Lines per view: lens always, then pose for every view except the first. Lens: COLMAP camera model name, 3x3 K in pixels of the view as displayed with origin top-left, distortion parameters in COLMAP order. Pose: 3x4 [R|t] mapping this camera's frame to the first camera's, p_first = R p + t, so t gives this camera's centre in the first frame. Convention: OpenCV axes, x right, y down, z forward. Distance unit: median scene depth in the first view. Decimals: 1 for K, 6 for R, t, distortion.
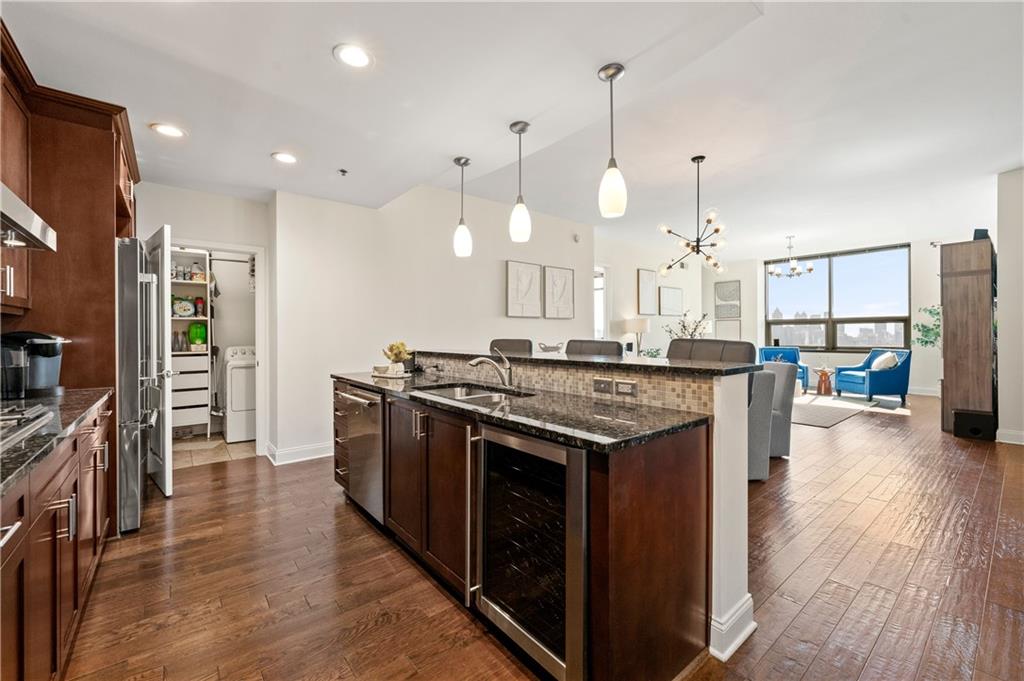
lens RADIAL K [[428.9, 0, 511.6], [0, 428.9, 336.7], [0, 0, 1]] dist [0.001887, 0.000159]
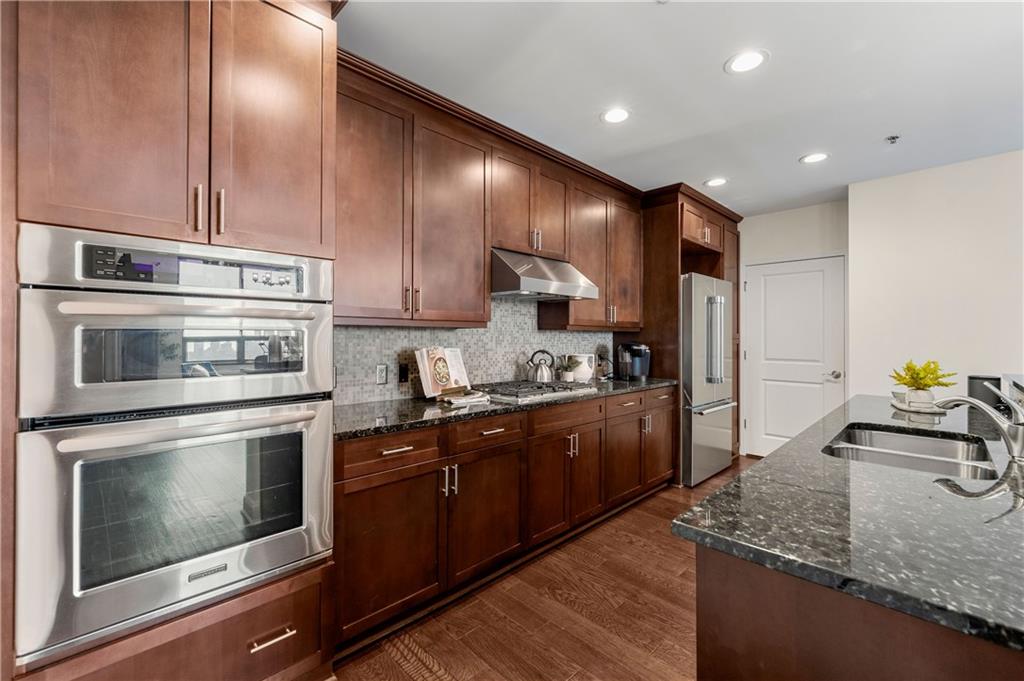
lens RADIAL K [[428.9, 0, 518.0], [0, 428.9, 335.9], [0, 0, 1]] dist [0.001887, 0.000159]
pose [[0.091332, 0.000555, -0.995820, 0.145434], [-0.004139, 0.999991, 0.000177, -0.009314], [0.995812, 0.004105, 0.091334, 0.109492]]
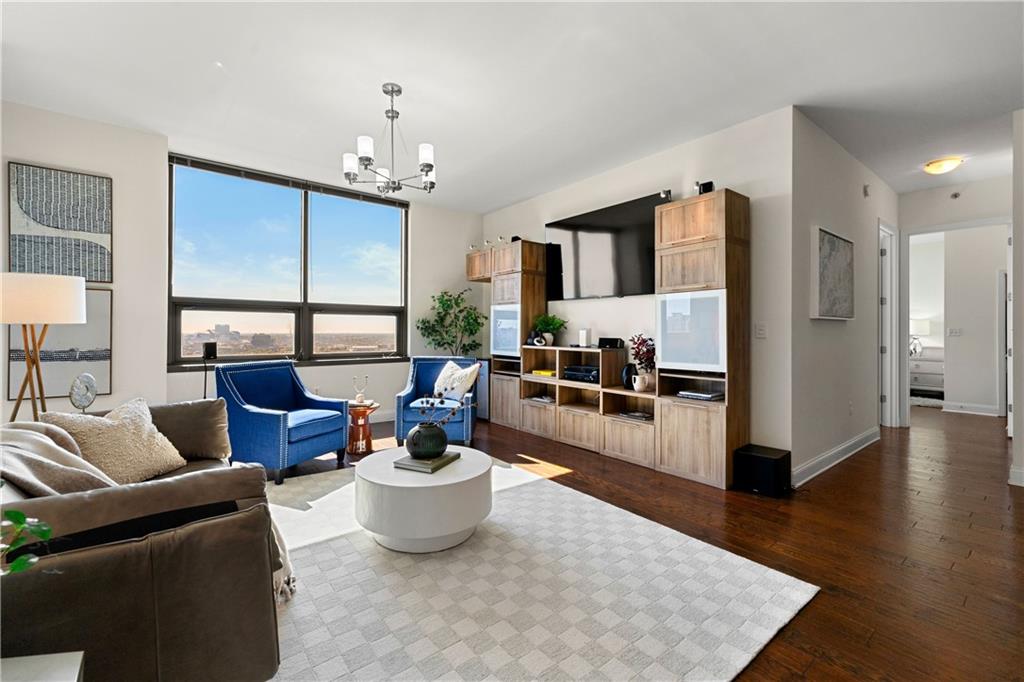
lens RADIAL K [[428.4, 0, 494.6], [0, 428.4, 332.0], [0, 0, 1]] dist [0.001522, 0.000225]
pose [[0.040514, 0.006913, 0.999155, 0.244540], [-0.000173, 0.999976, -0.006912, -0.002113], [-0.999179, 0.000107, 0.040514, 0.860036]]
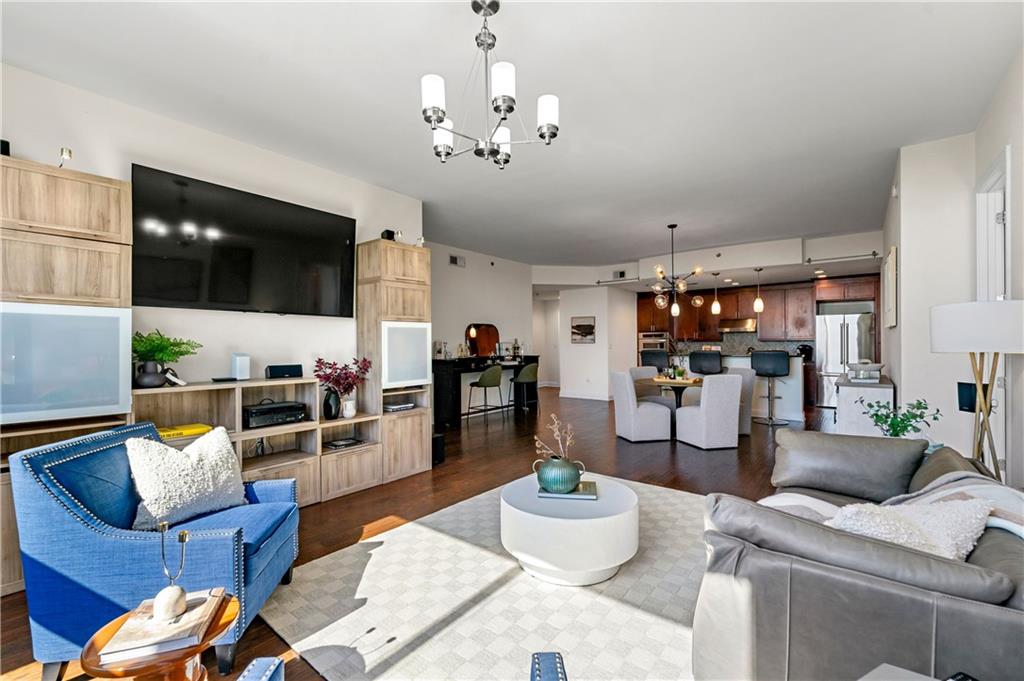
lens RADIAL K [[428.9, 0, 511.2], [0, 428.9, 347.0], [0, 0, 1]] dist [0.001887, 0.000159]
pose [[-0.980543, 0.014118, -0.195798, 0.665451], [0.012083, 0.999860, 0.011585, -0.019548], [0.195934, 0.008994, -0.980576, 1.224299]]
